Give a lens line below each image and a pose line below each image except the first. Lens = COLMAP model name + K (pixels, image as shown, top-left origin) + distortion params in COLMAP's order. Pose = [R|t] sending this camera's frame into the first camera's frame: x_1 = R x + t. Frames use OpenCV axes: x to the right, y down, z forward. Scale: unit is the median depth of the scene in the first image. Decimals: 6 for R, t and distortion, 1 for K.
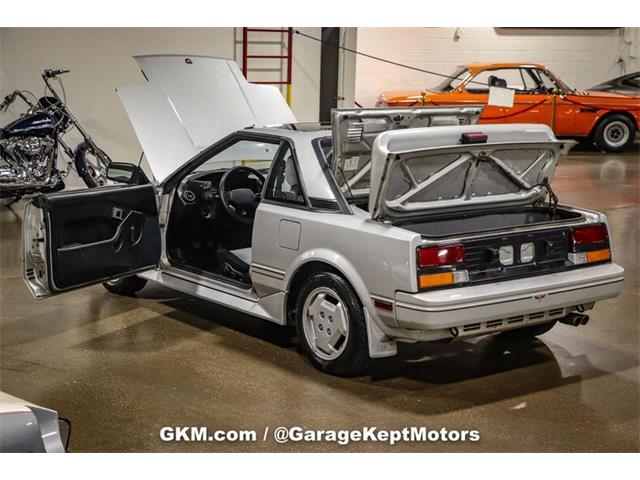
lens RADIAL K [[1173.3, 0, 320.4], [0, 1173.3, 237.4], [0, 0, 1]] dist [0.186940, 0.427626]
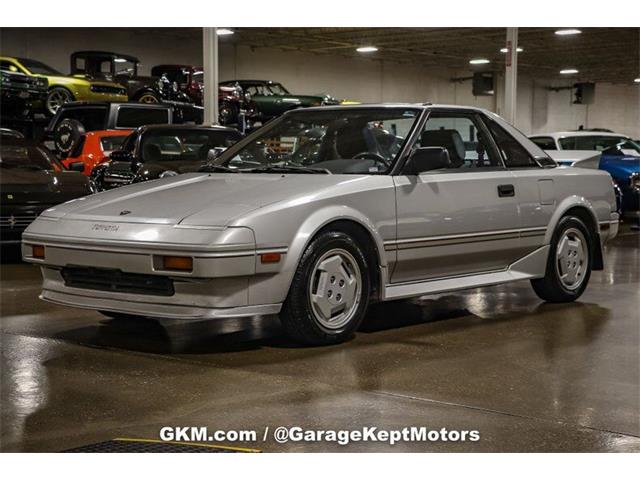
lens RADIAL K [[1173.3, 0, 320.4], [0, 1173.3, 237.4], [0, 0, 1]] dist [0.186940, 0.427626]
pose [[-0.189414, -0.093025, 0.977481, -1.110329], [0.158270, 0.979592, 0.123895, -0.136189], [-0.969058, 0.178173, -0.170825, 1.439388]]
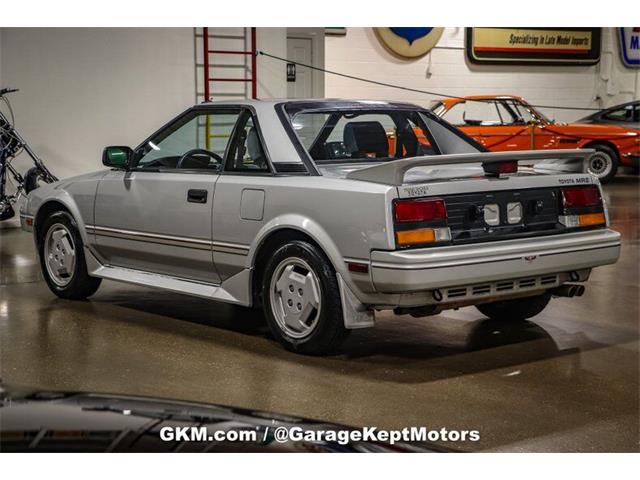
lens RADIAL K [[1210.1, 0, 319.8], [0, 1210.1, 240.2], [0, 0, 1]] dist [0.237914, 0.114366]
pose [[0.999278, -0.031850, 0.020720, 0.005319], [0.033132, 0.997352, -0.064746, 0.089568], [-0.018603, 0.065386, 0.997687, 0.067781]]
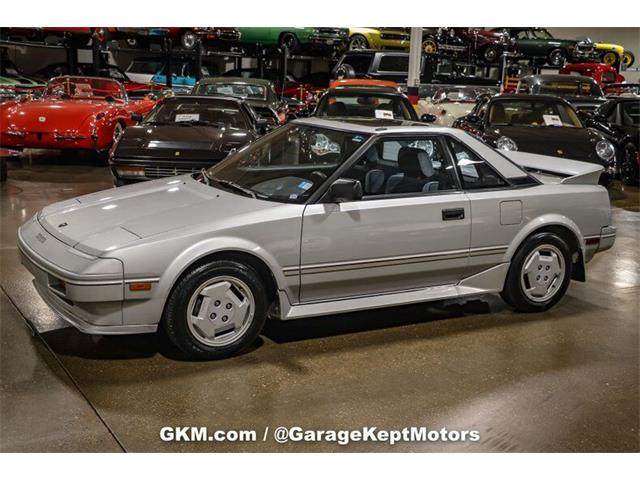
lens RADIAL K [[853.7, 0, 314.3], [0, 853.7, 241.9], [0, 0, 1]] dist [0.056941, 0.111415]
pose [[0.156535, -0.220683, 0.962702, -0.903294], [0.137229, 0.970124, 0.200071, -0.175252], [-0.978093, 0.100792, 0.182142, 1.062864]]
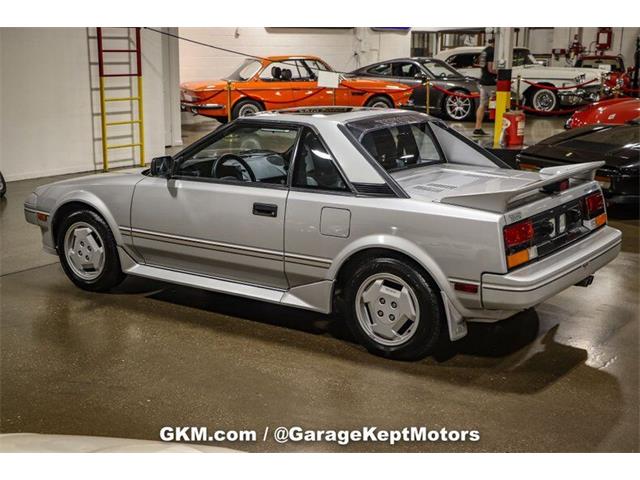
lens RADIAL K [[922.7, 0, 320.4], [0, 922.7, 241.7], [0, 0, 1]] dist [0.089539, 0.096405]
pose [[0.957474, -0.078974, 0.277502, -0.259523], [0.066140, 0.996275, 0.055327, -0.030415], [-0.280838, -0.034620, 0.959131, 0.269439]]
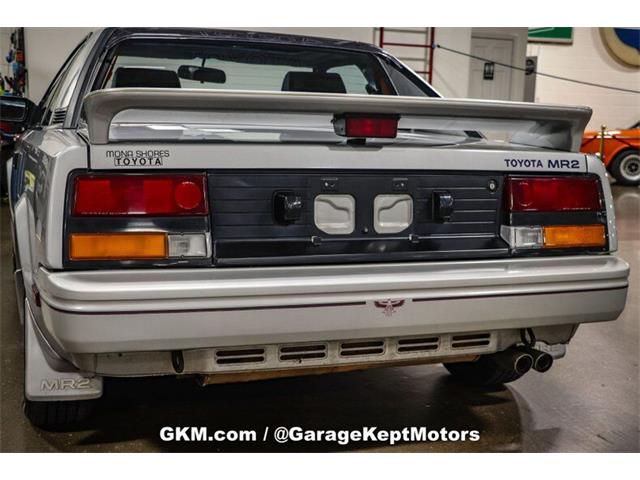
lens RADIAL K [[977.5, 0, 364.0], [0, 977.5, 239.5], [0, 0, 1]] dist [0.020621, 0.062823]
pose [[0.964359, 0.052390, -0.259359, 0.268515], [-0.061832, 0.997683, -0.028378, 0.035655], [0.257271, 0.043403, 0.965364, 0.606416]]
